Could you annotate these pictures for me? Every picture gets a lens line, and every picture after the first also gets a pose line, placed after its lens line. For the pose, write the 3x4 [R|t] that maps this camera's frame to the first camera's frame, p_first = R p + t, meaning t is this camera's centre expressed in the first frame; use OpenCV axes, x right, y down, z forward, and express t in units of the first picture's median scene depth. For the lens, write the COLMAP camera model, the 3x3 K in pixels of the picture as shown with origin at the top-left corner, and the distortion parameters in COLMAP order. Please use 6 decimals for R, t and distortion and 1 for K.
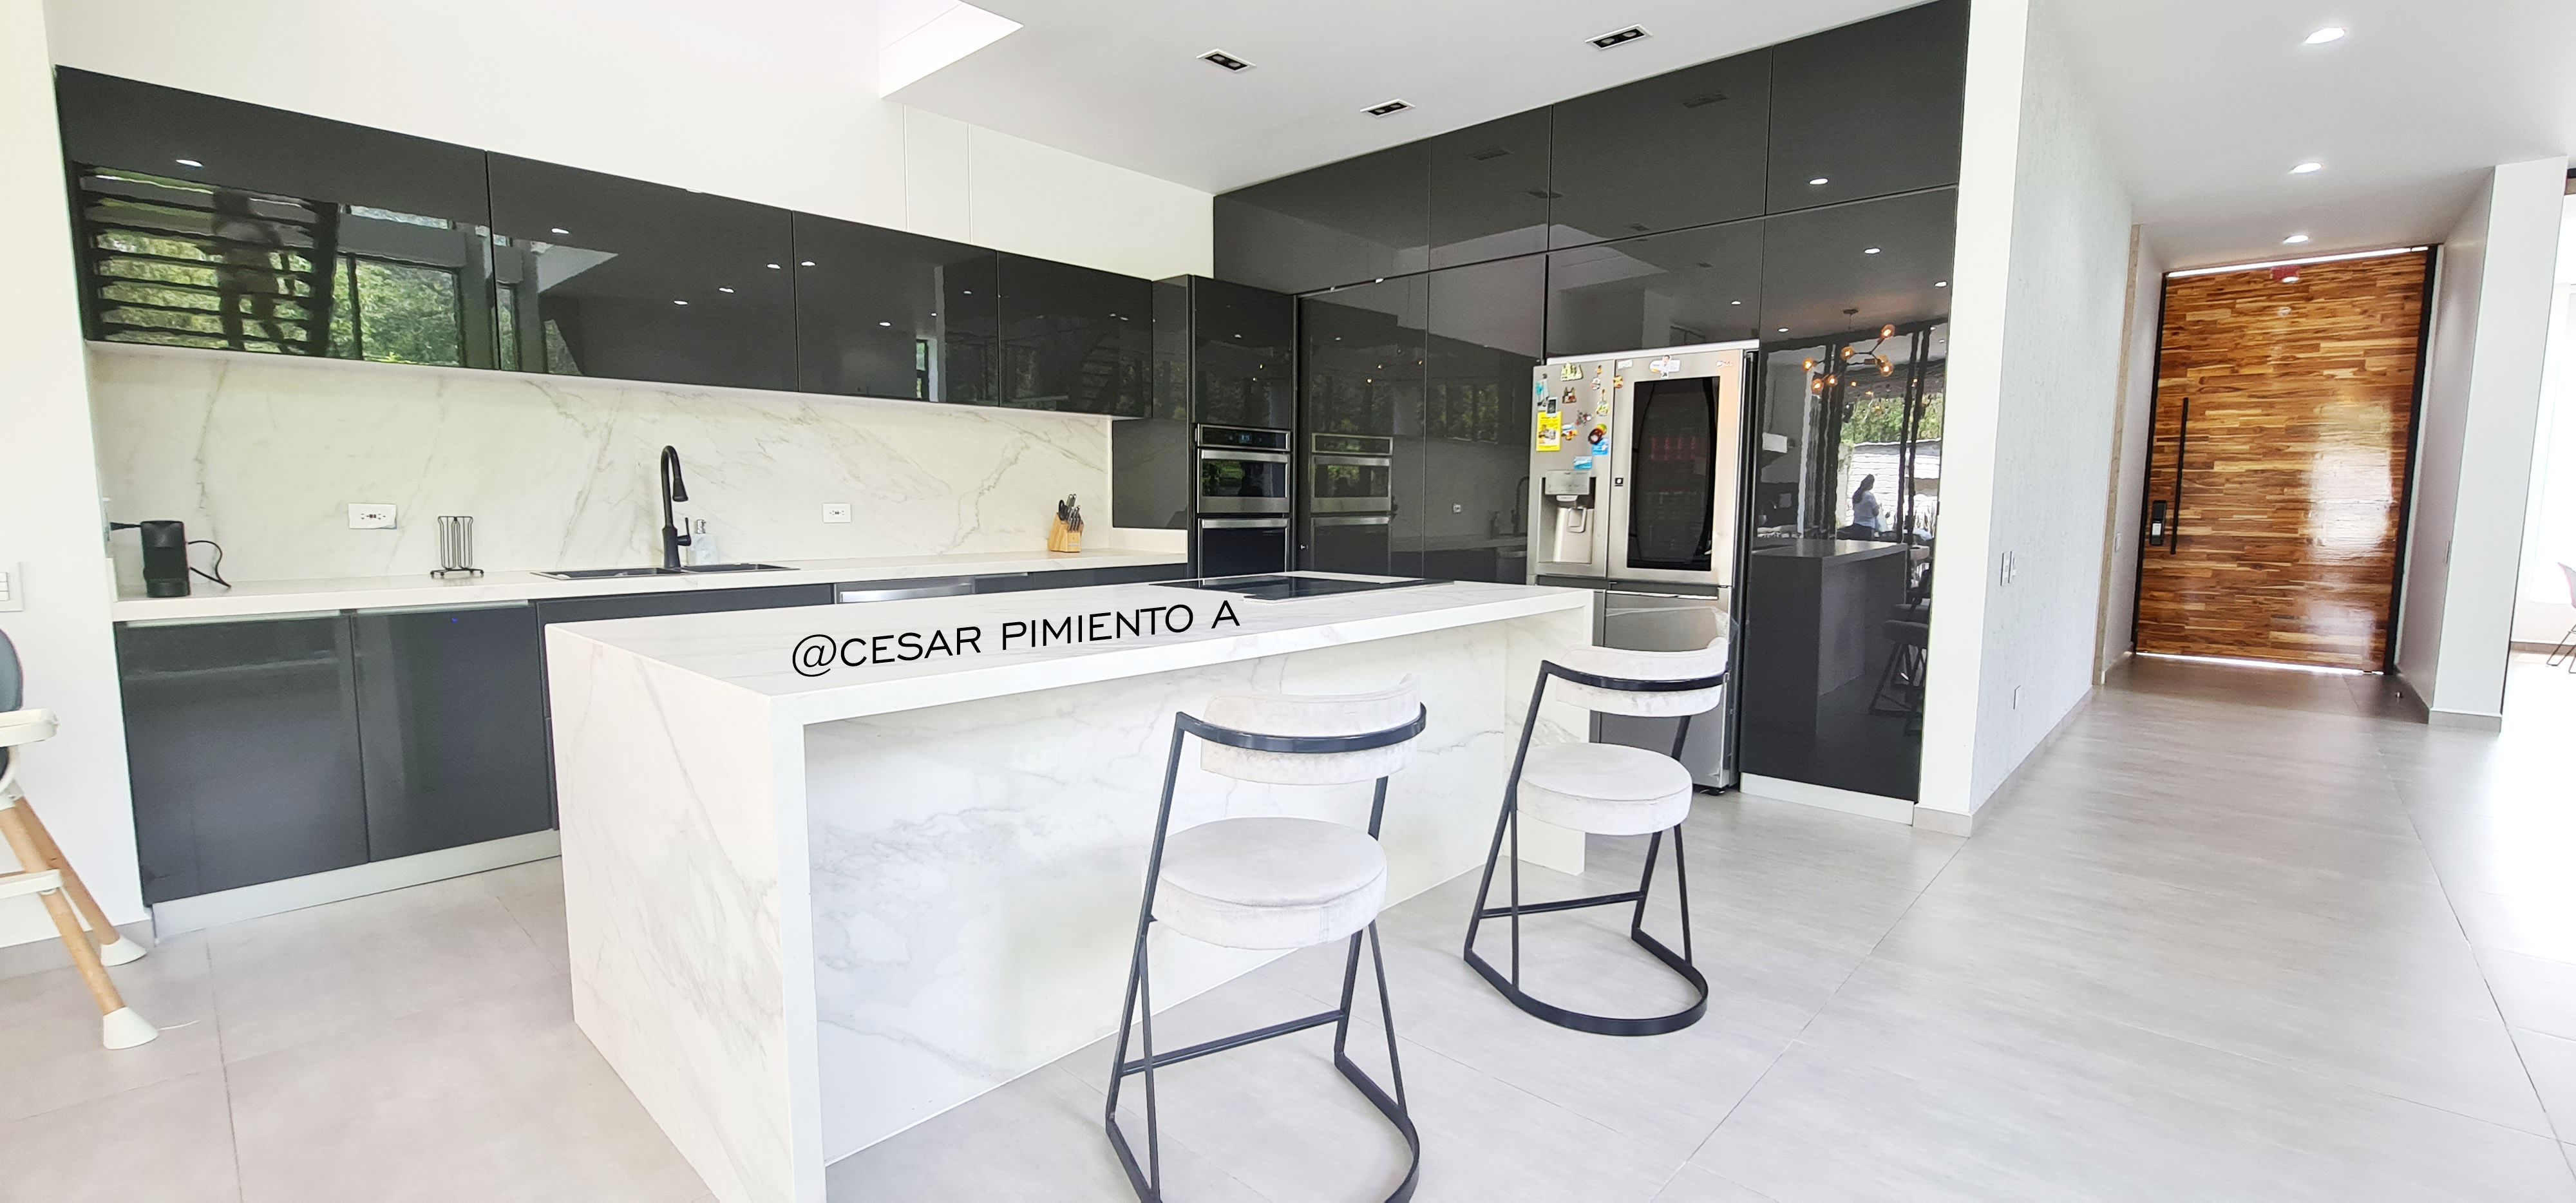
lens RADIAL K [[1052.0, 0, 1307.1], [0, 1052.0, 606.4], [0, 0, 1]] dist [0.000074, -0.000038]
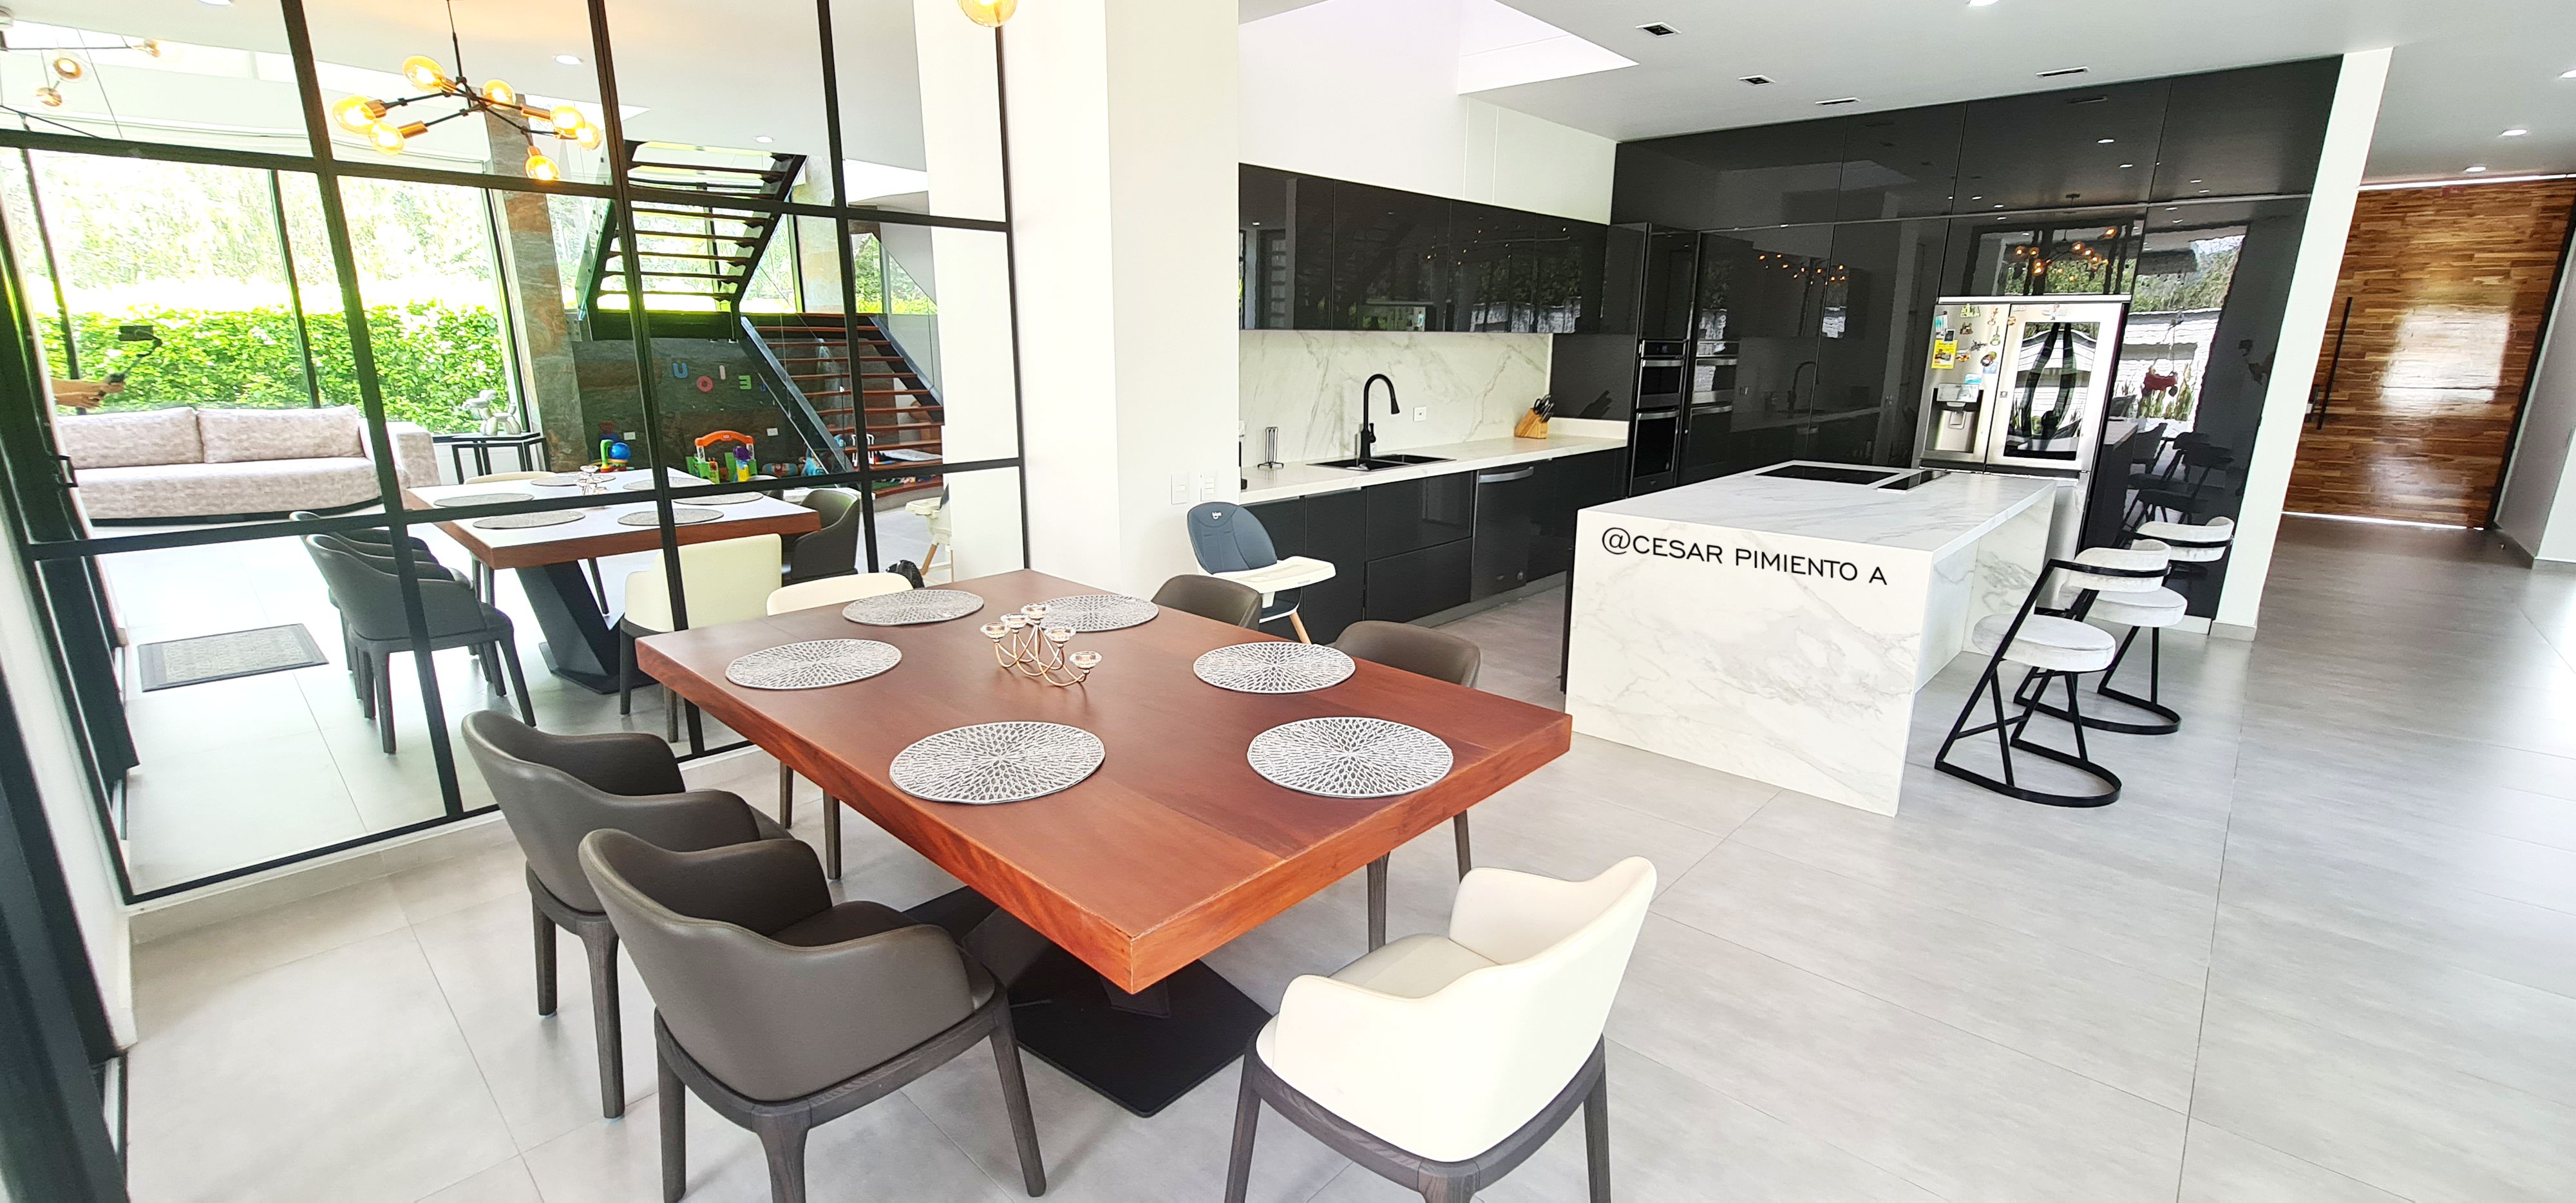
lens RADIAL K [[1052.0, 0, 1307.1], [0, 1052.0, 606.4], [0, 0, 1]] dist [0.000074, -0.000038]
pose [[0.999999, 0.001698, -0.000171, -0.527037], [-0.001655, 0.989222, 0.146411, -0.036185], [0.000417, -0.146411, 0.989224, -0.354232]]
